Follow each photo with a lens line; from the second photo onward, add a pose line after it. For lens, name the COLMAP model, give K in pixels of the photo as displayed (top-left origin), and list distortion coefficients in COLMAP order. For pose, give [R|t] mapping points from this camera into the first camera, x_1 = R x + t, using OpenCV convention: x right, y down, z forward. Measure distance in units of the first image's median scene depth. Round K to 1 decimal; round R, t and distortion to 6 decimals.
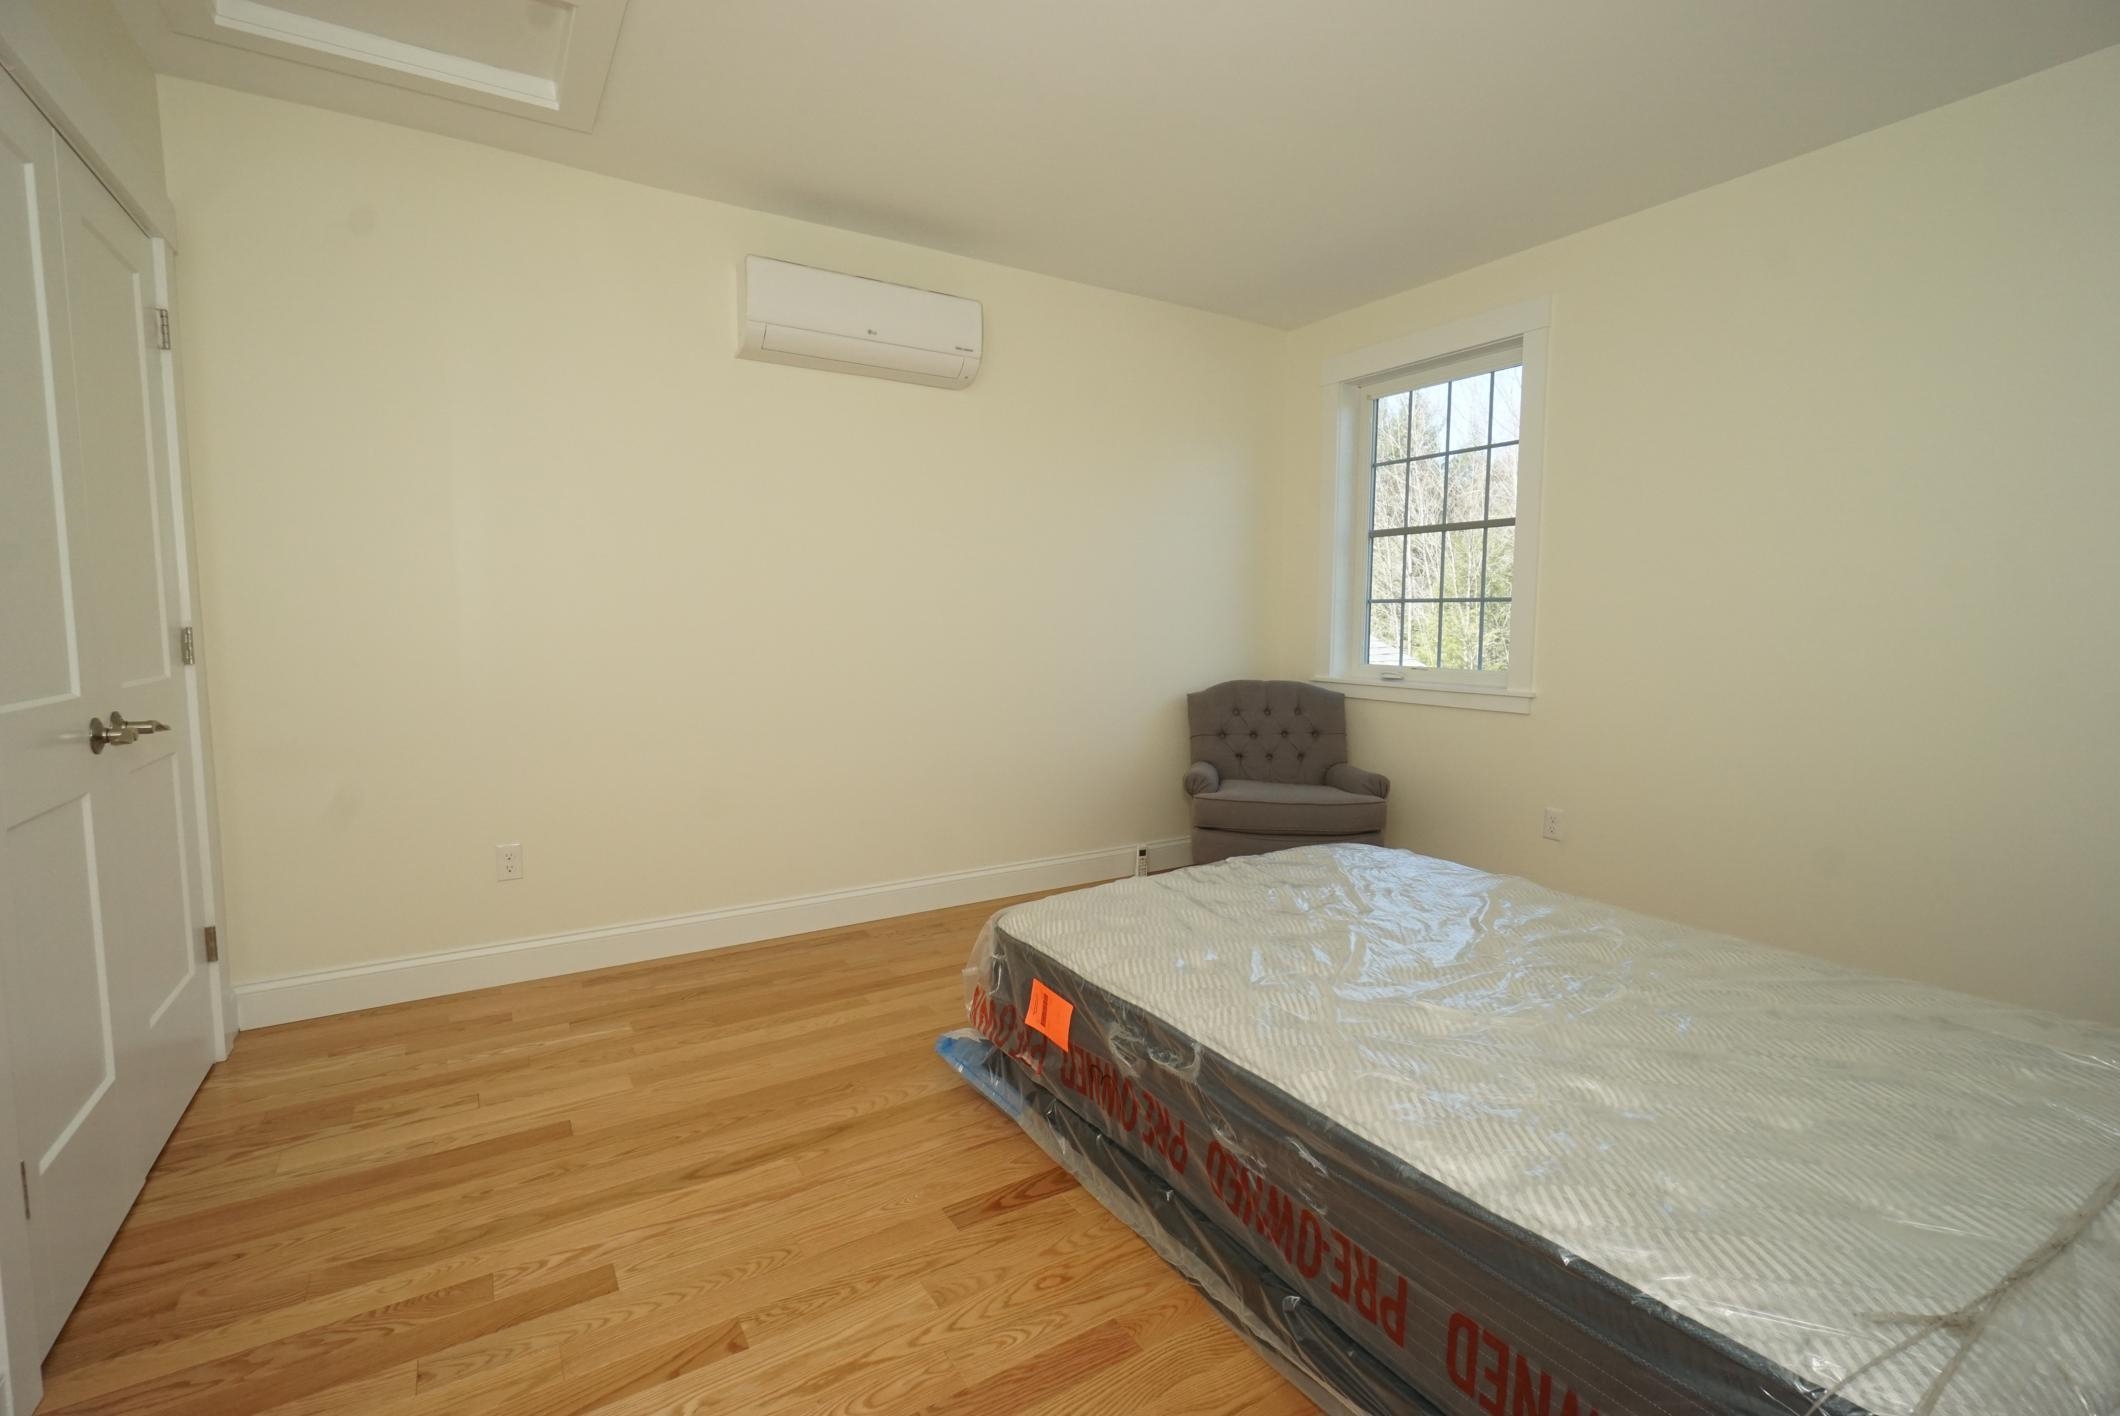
lens RADIAL K [[911.5, 0, 1060.0], [0, 911.5, 708.0], [0, 0, 1]] dist [-0.002572, 0.000034]
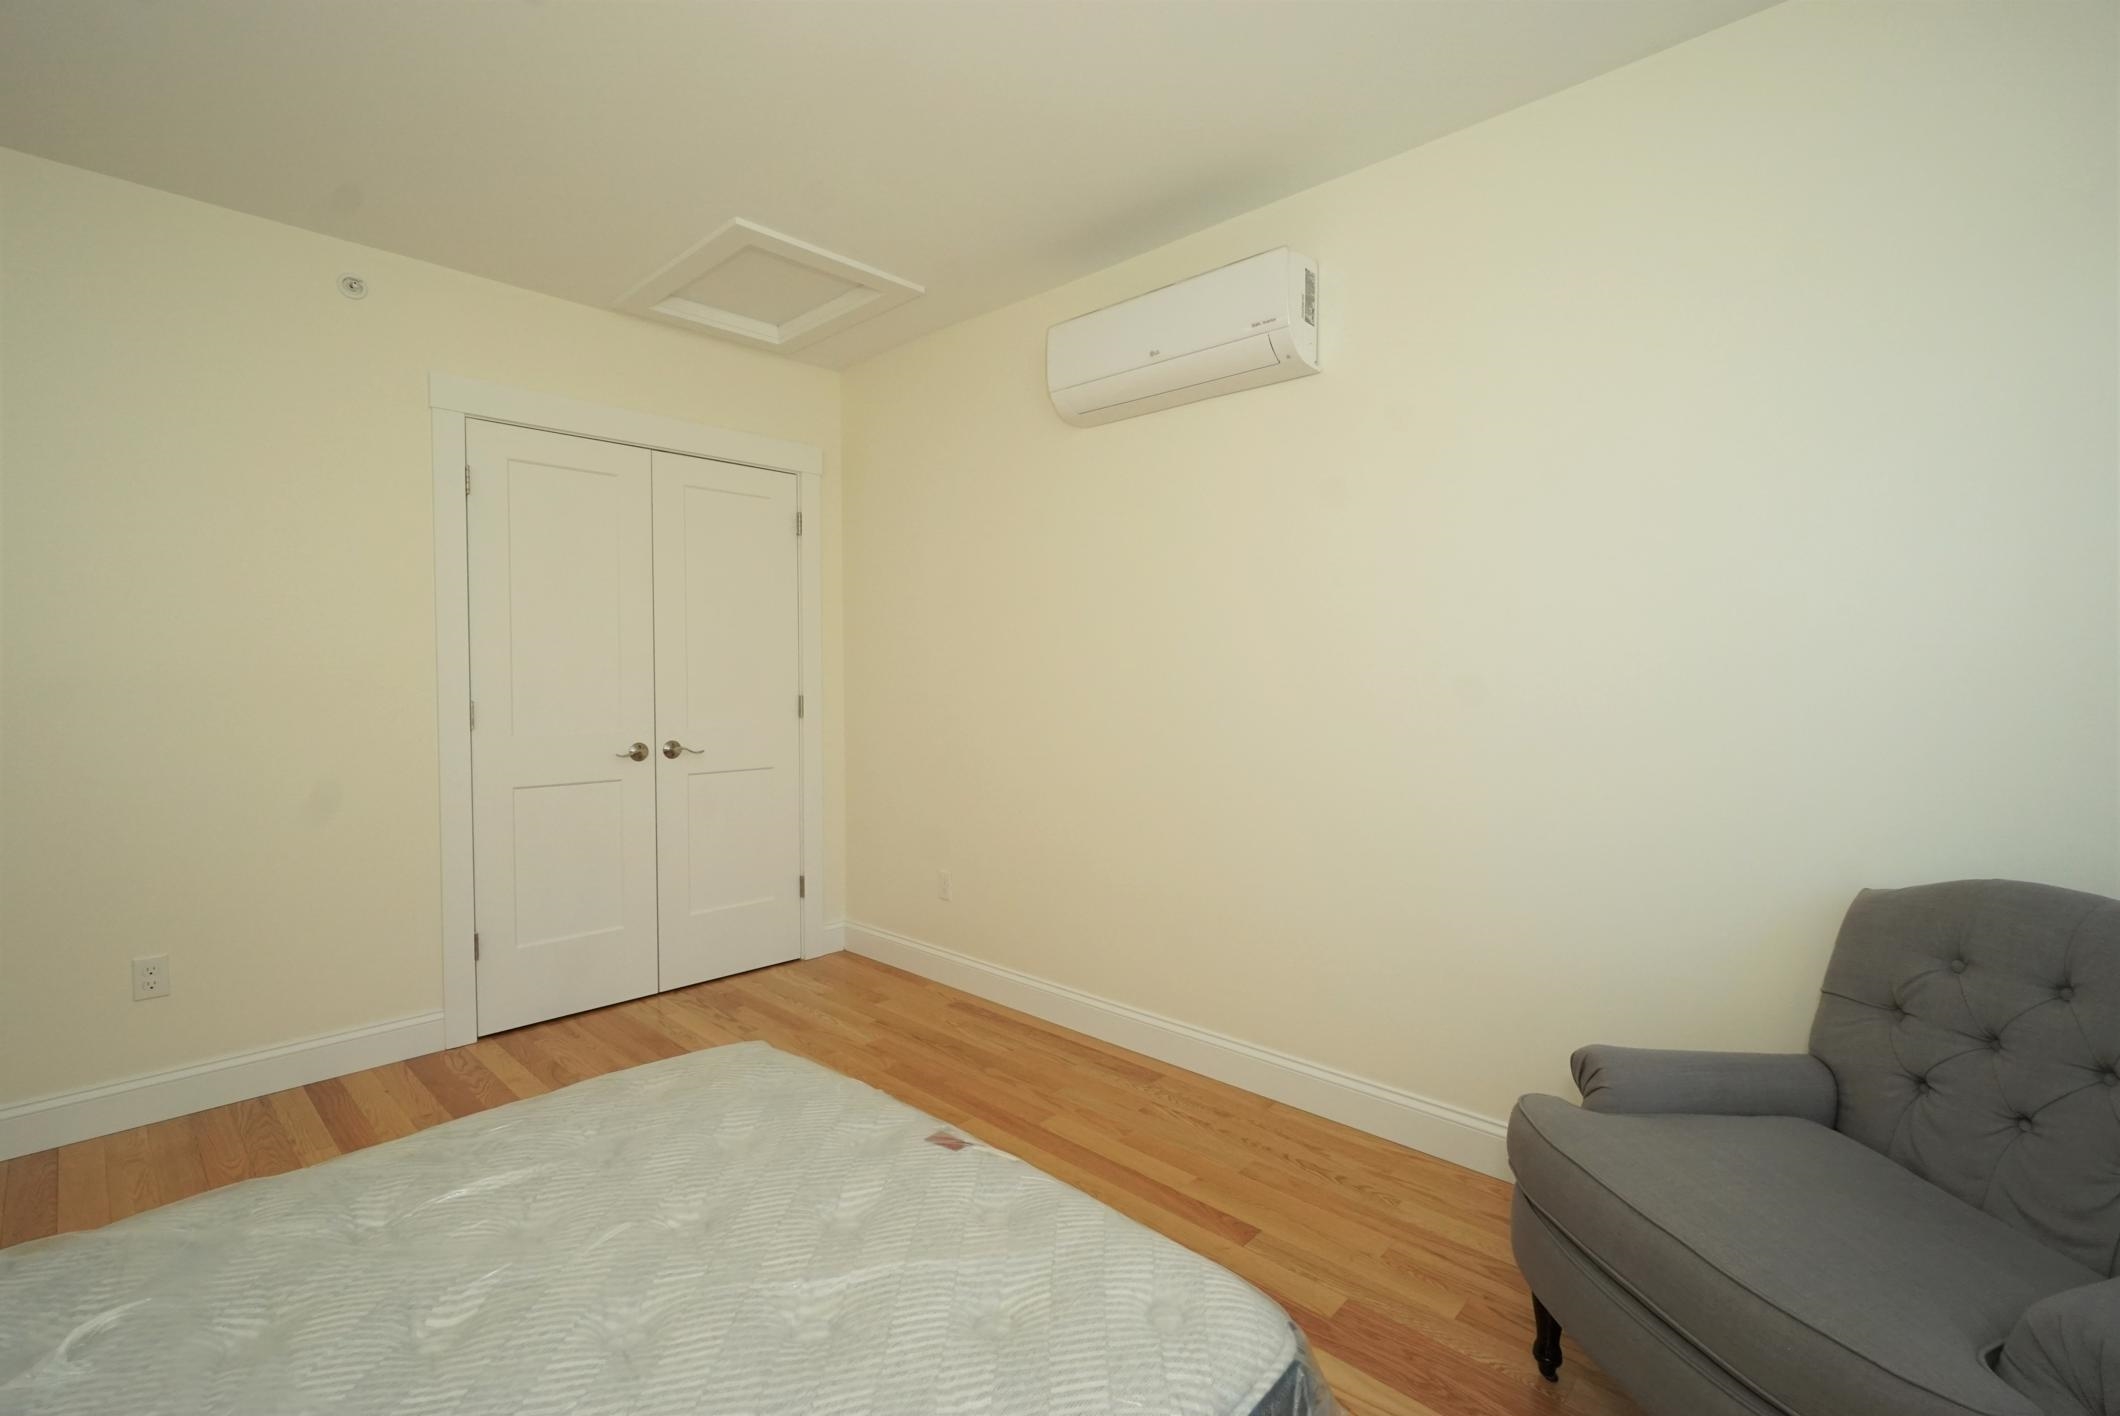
lens RADIAL K [[972.2, 0, 1060.0], [0, 972.2, 708.0], [0, 0, 1]] dist [0.000204, 0.000054]
pose [[0.263319, 0.035364, -0.964060, 0.681258], [-0.098368, 0.995103, 0.009635, -0.095690], [0.959681, 0.092296, 0.265508, 0.757297]]
